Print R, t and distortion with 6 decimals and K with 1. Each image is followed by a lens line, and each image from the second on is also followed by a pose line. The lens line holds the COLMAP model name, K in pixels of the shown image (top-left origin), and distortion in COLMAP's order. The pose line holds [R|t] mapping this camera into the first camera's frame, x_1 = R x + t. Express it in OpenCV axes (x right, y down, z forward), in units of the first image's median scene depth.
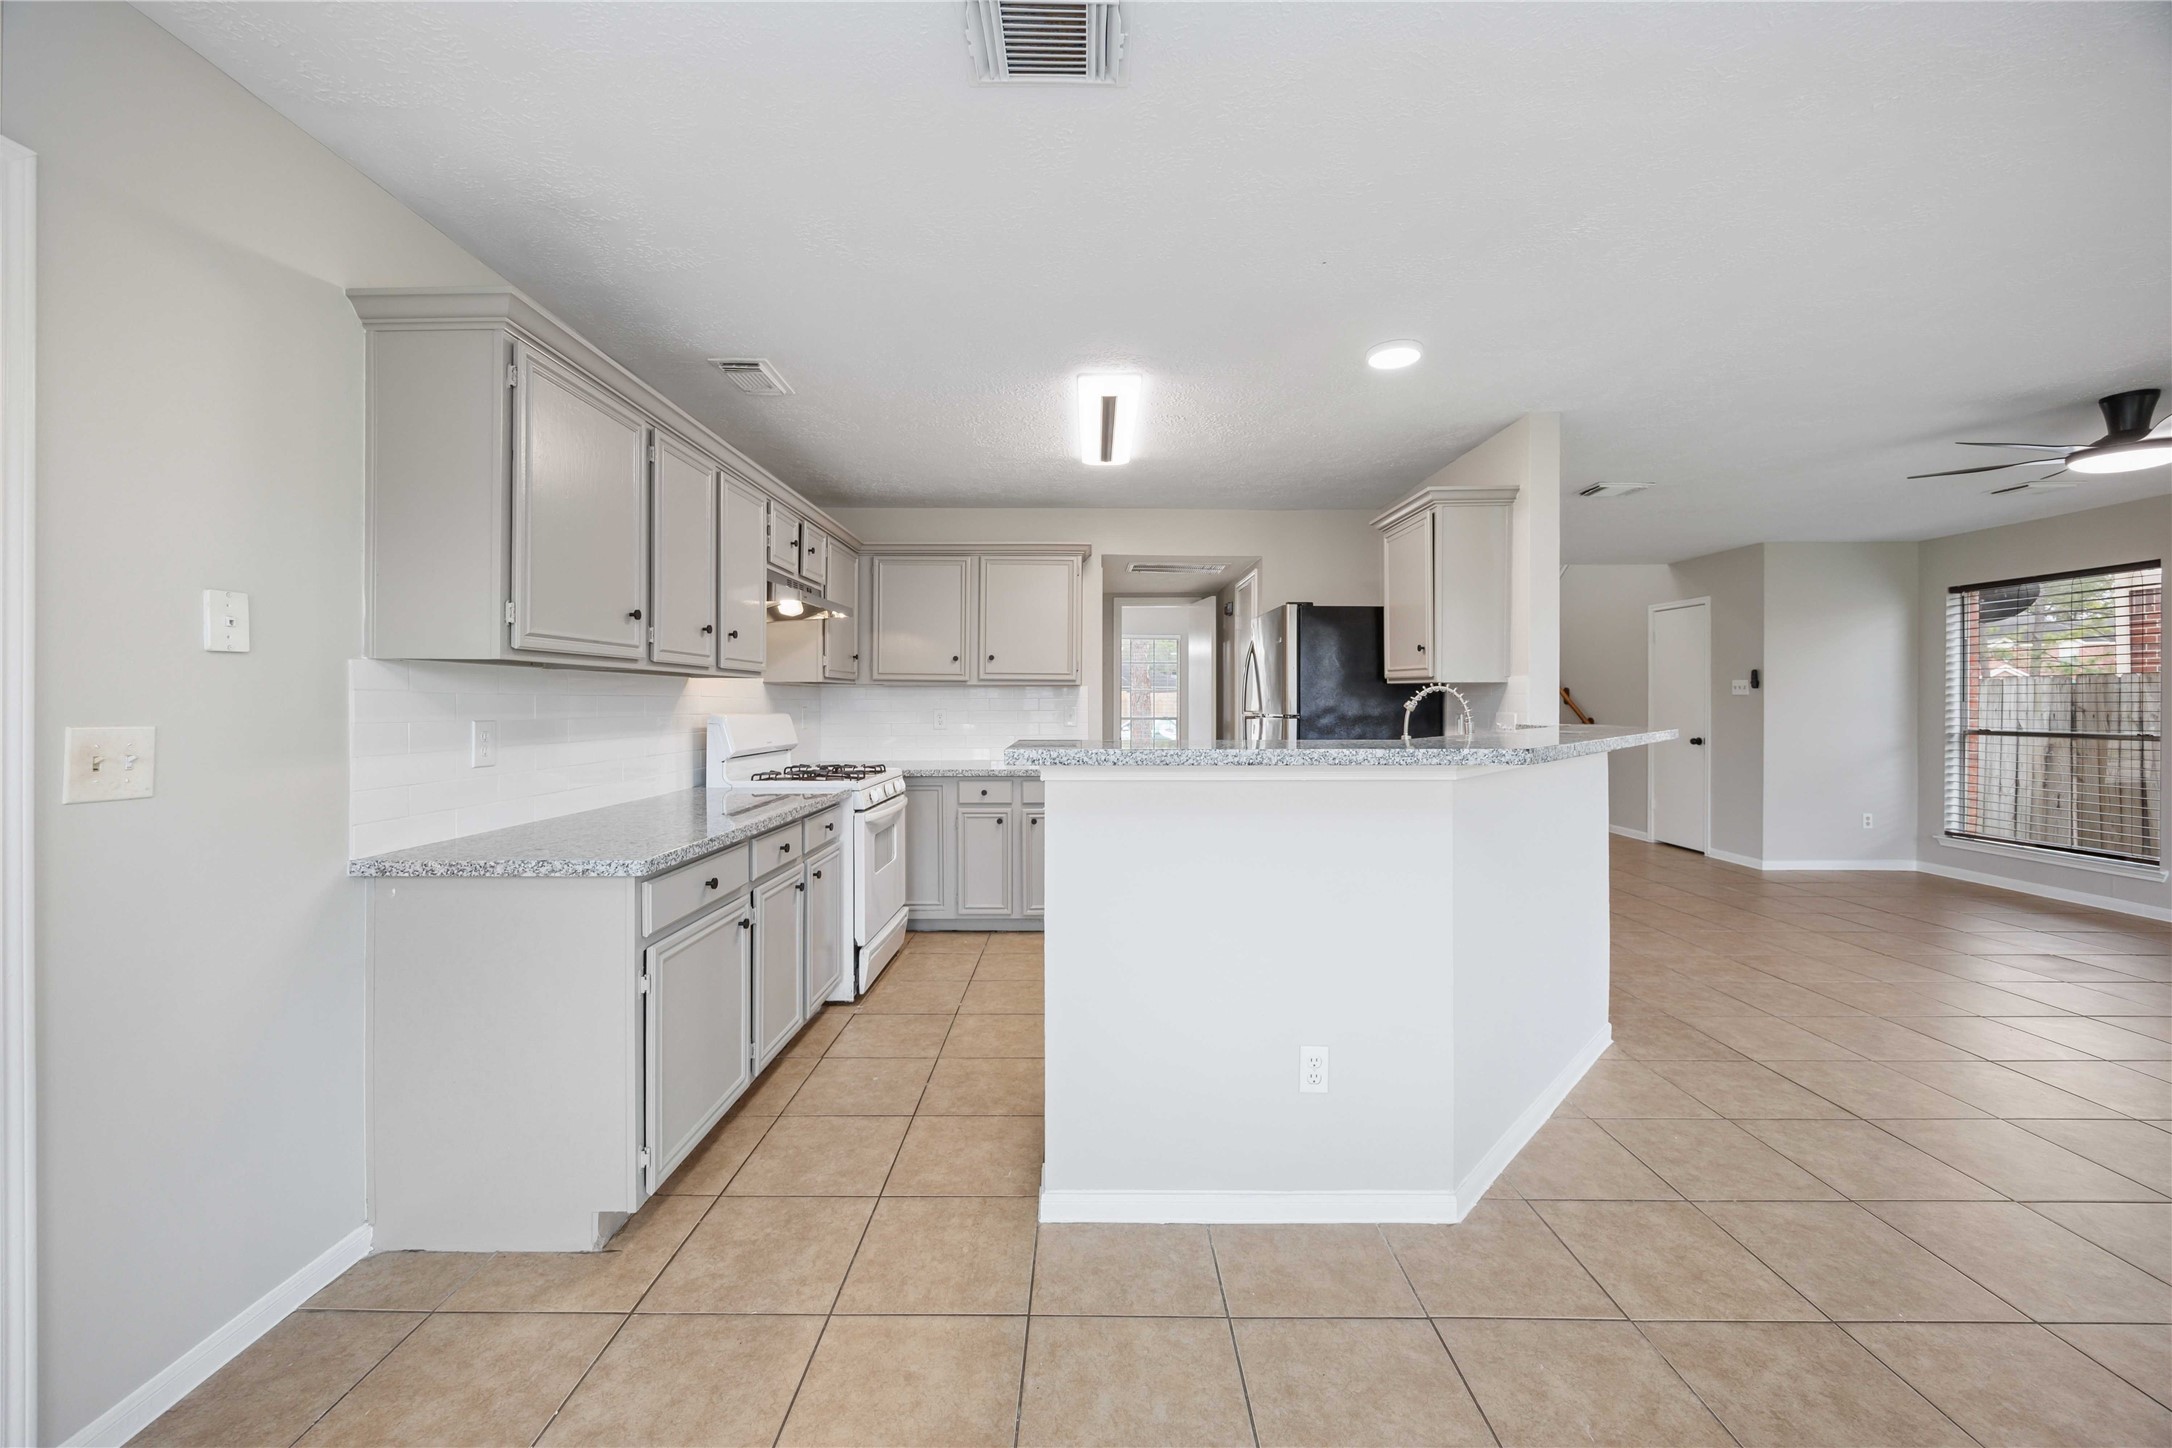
lens RADIAL K [[834.5, 0, 1085.0], [0, 834.5, 698.6], [0, 0, 1]] dist [-0.003506, 0.000915]
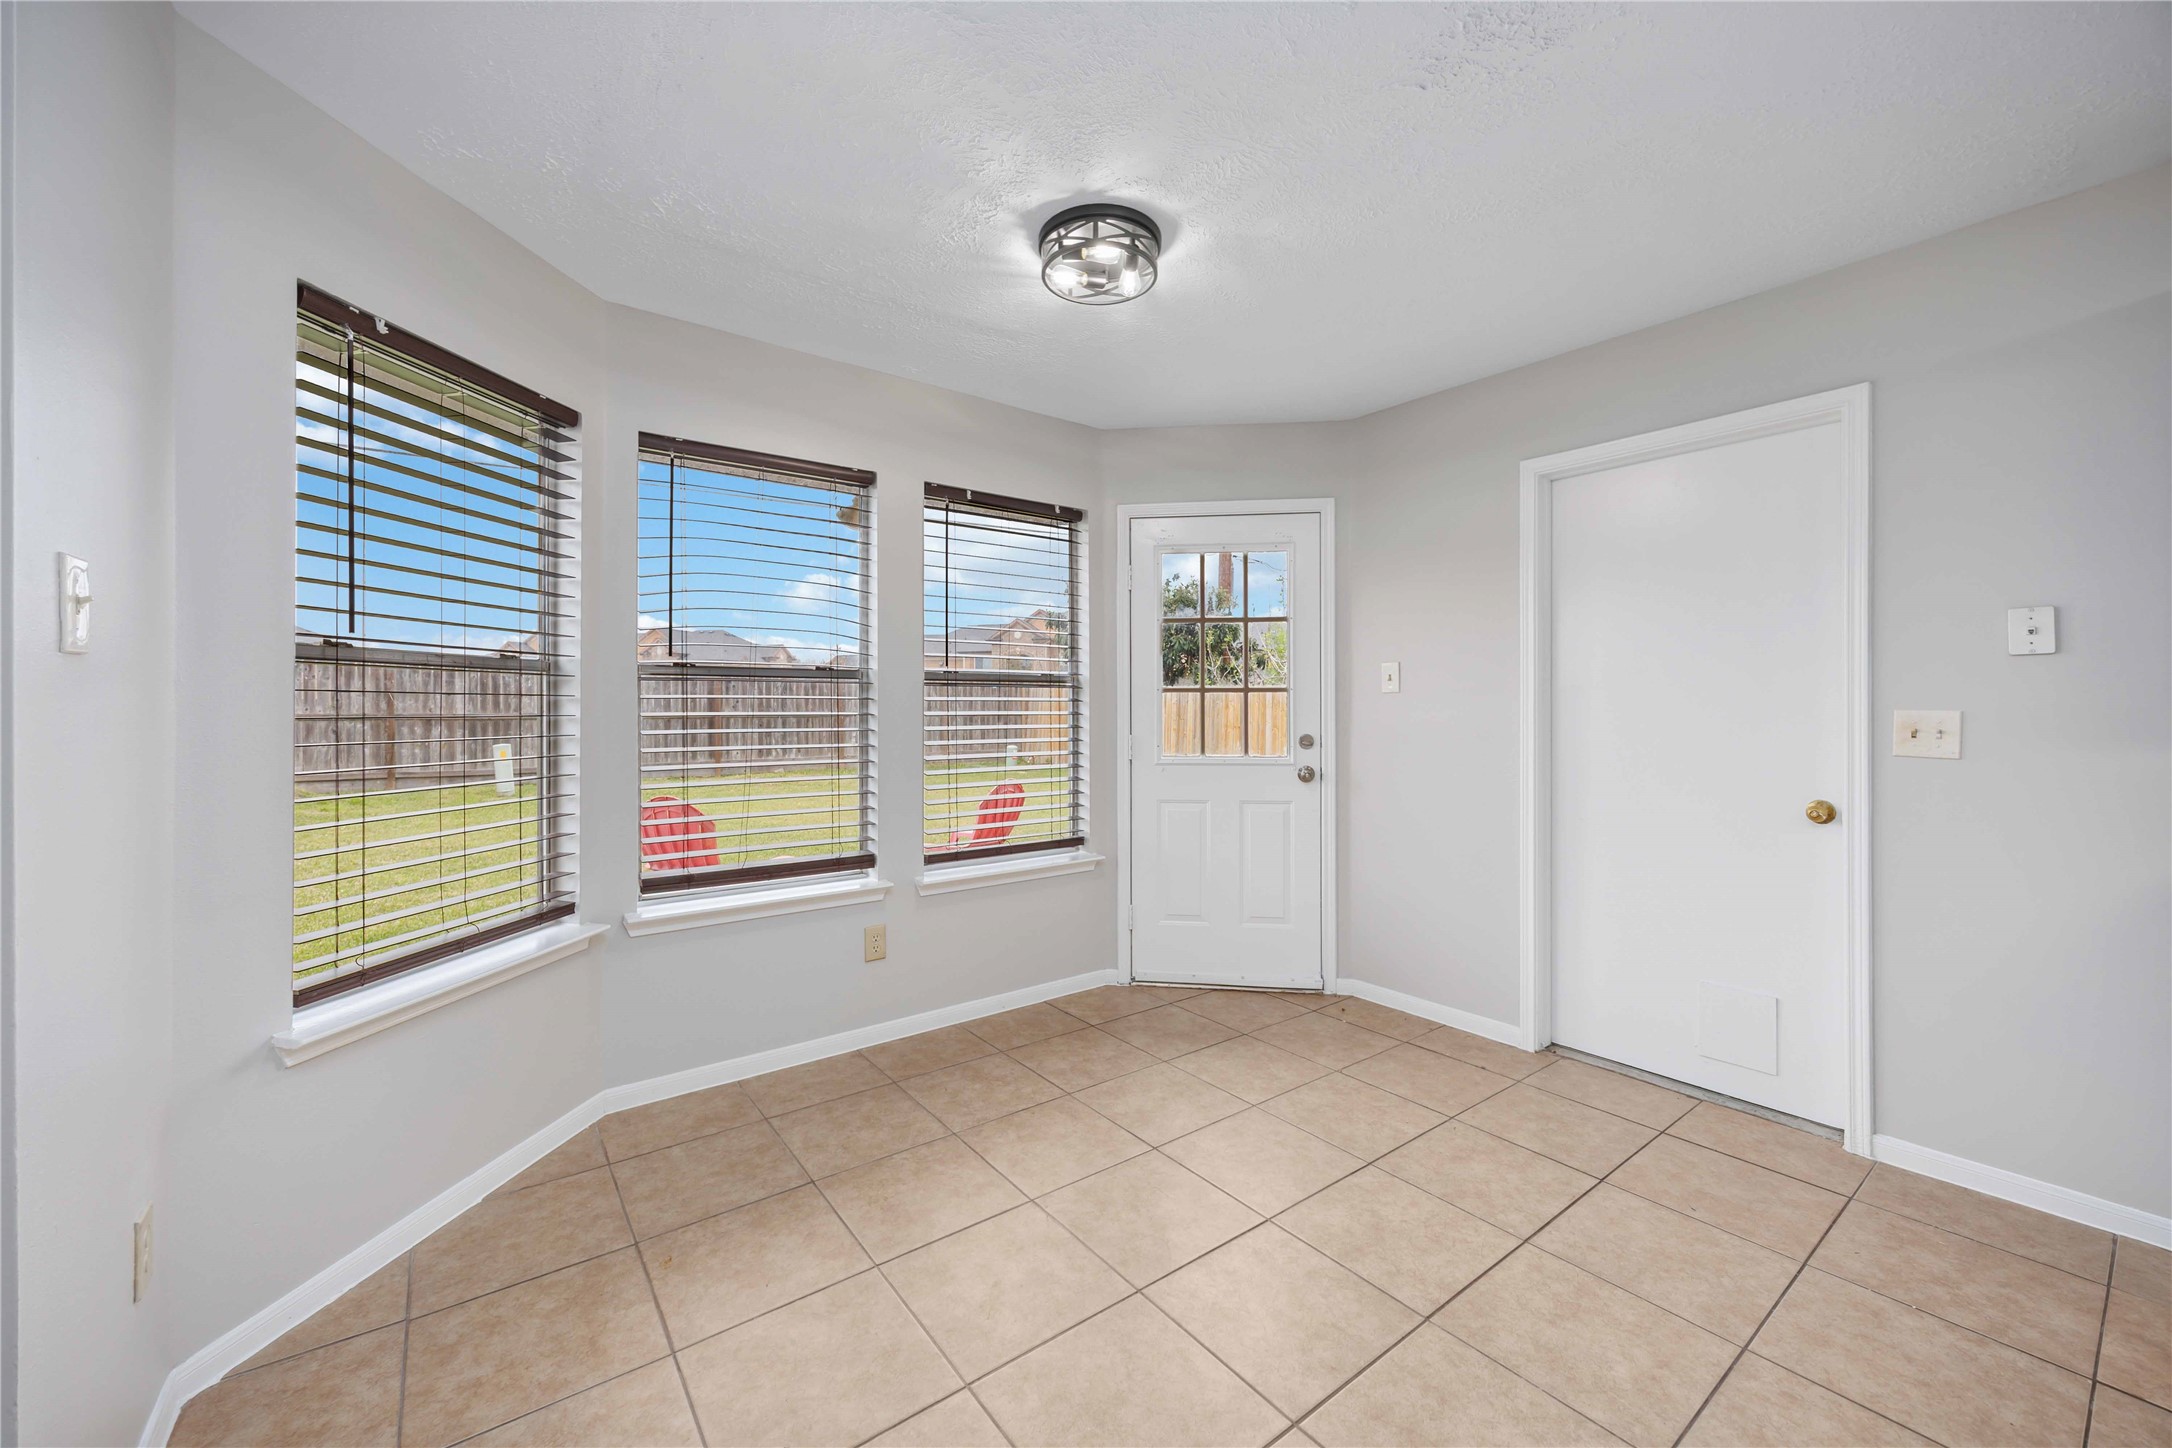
lens RADIAL K [[834.5, 0, 1082.7], [0, 834.5, 711.9], [0, 0, 1]] dist [-0.003506, 0.000915]
pose [[-0.797945, 0.001588, -0.602728, 0.374767], [0.002520, 0.999997, -0.000701, 0.012276], [0.602725, -0.002079, -0.797946, 0.470973]]
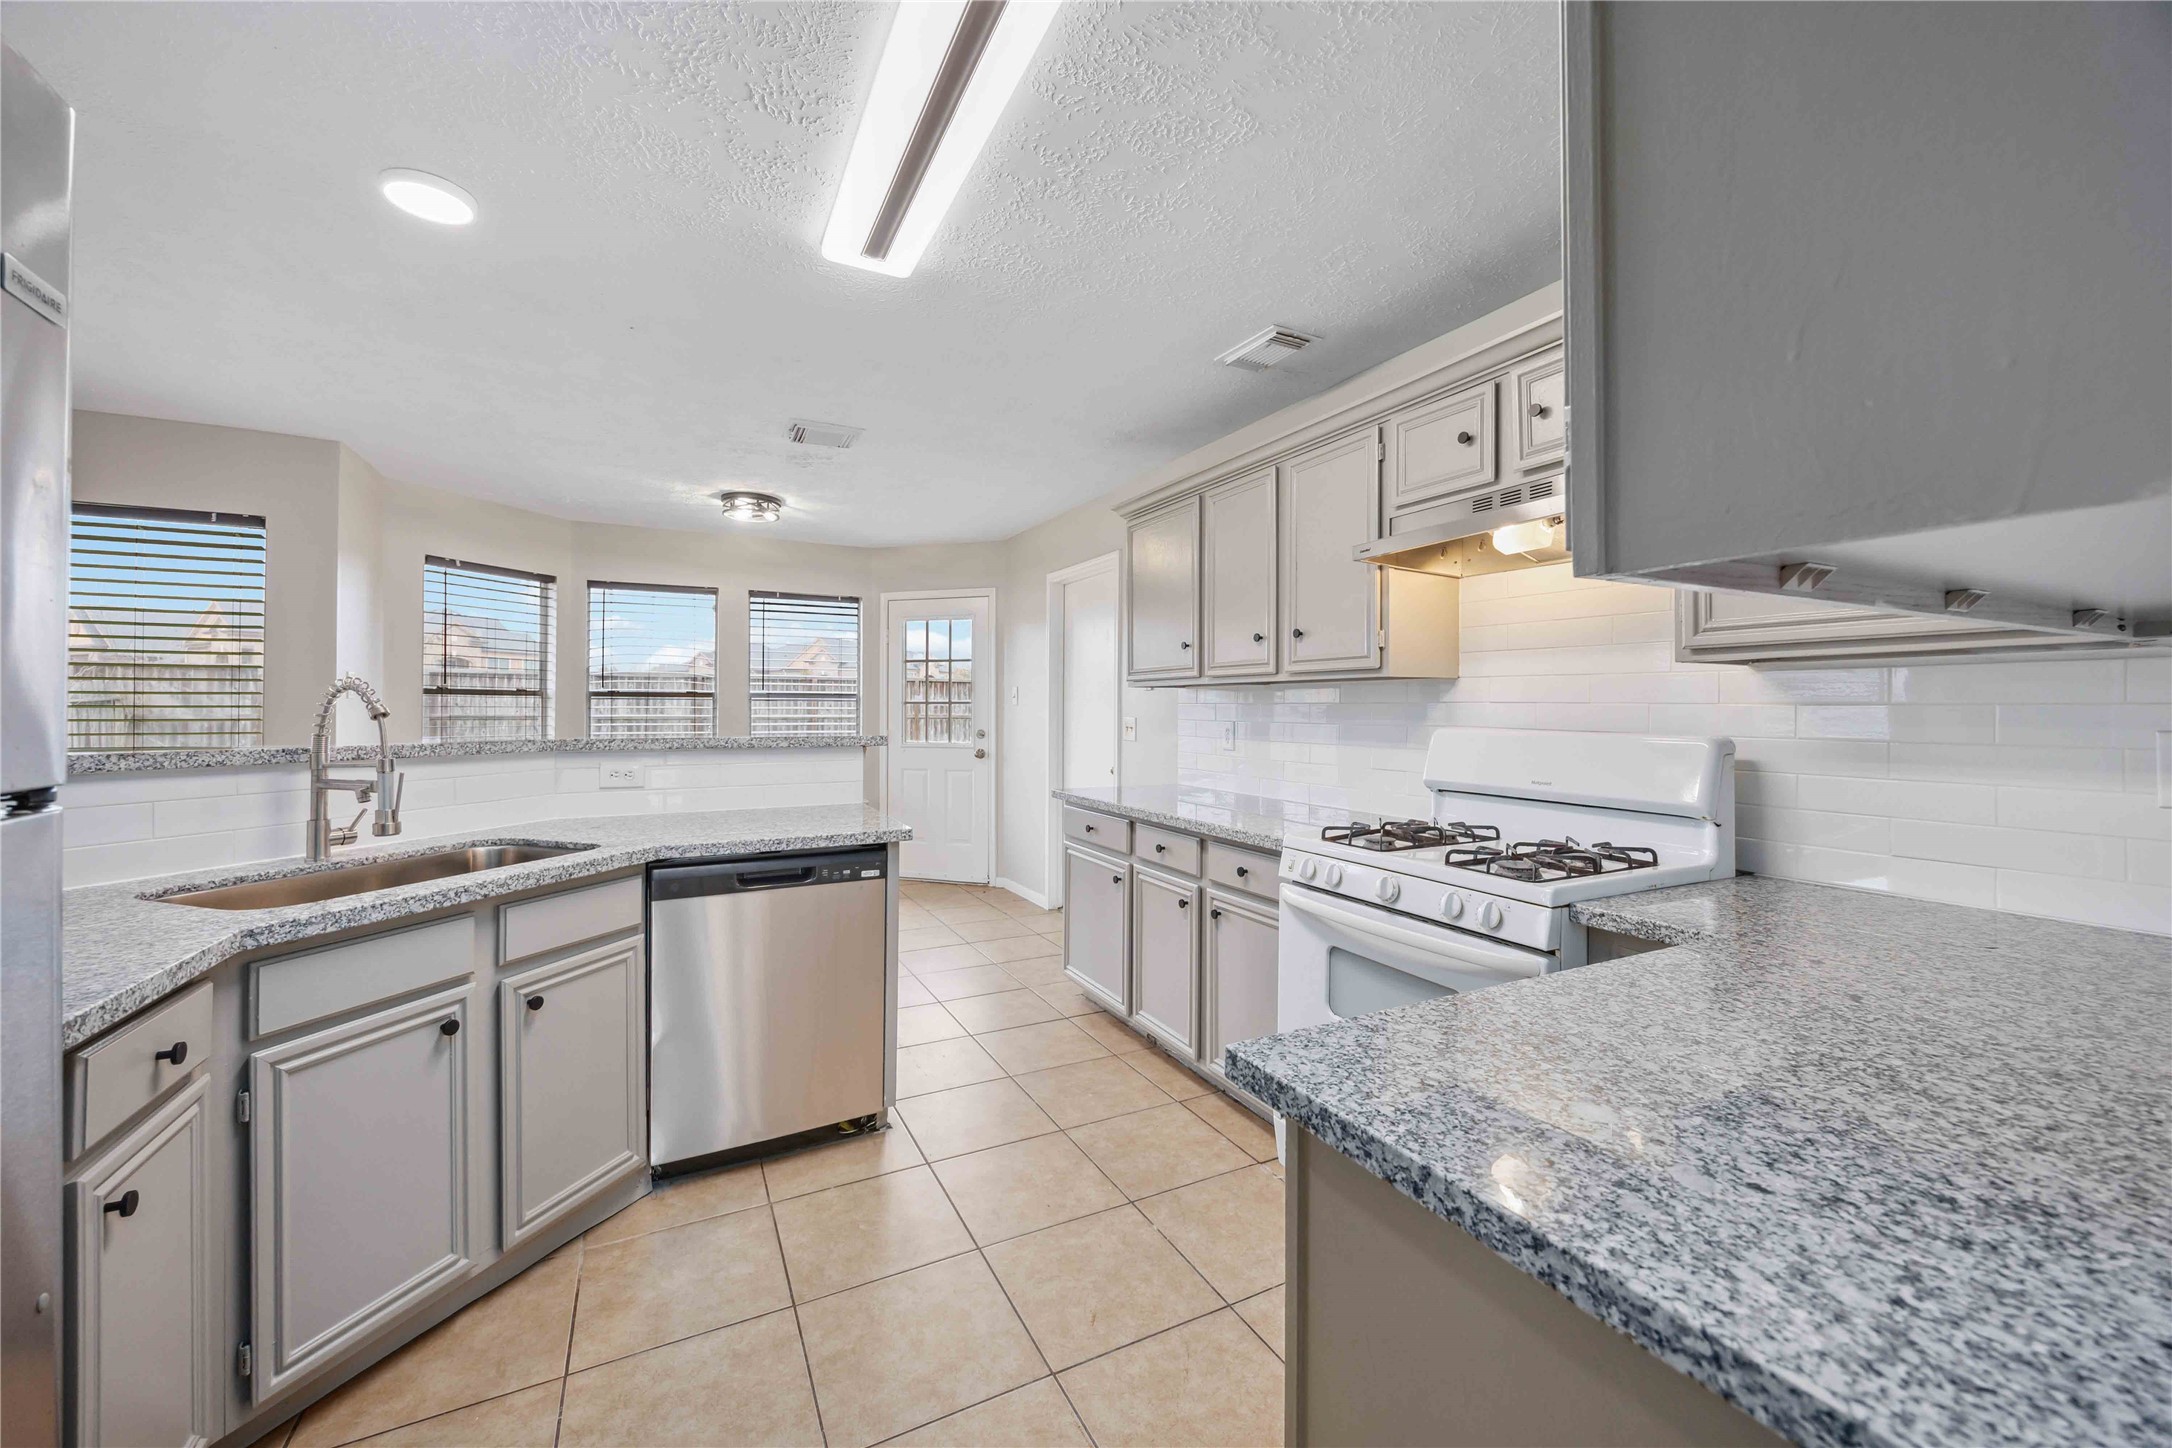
lens RADIAL K [[834.5, 0, 1075.4], [0, 834.5, 709.8], [0, 0, 1]] dist [-0.003506, 0.000915]
pose [[-0.894908, -0.004973, -0.446224, 0.145779], [-0.003411, 0.999985, -0.004304, 0.006580], [0.446239, -0.002330, -0.894911, 1.346553]]
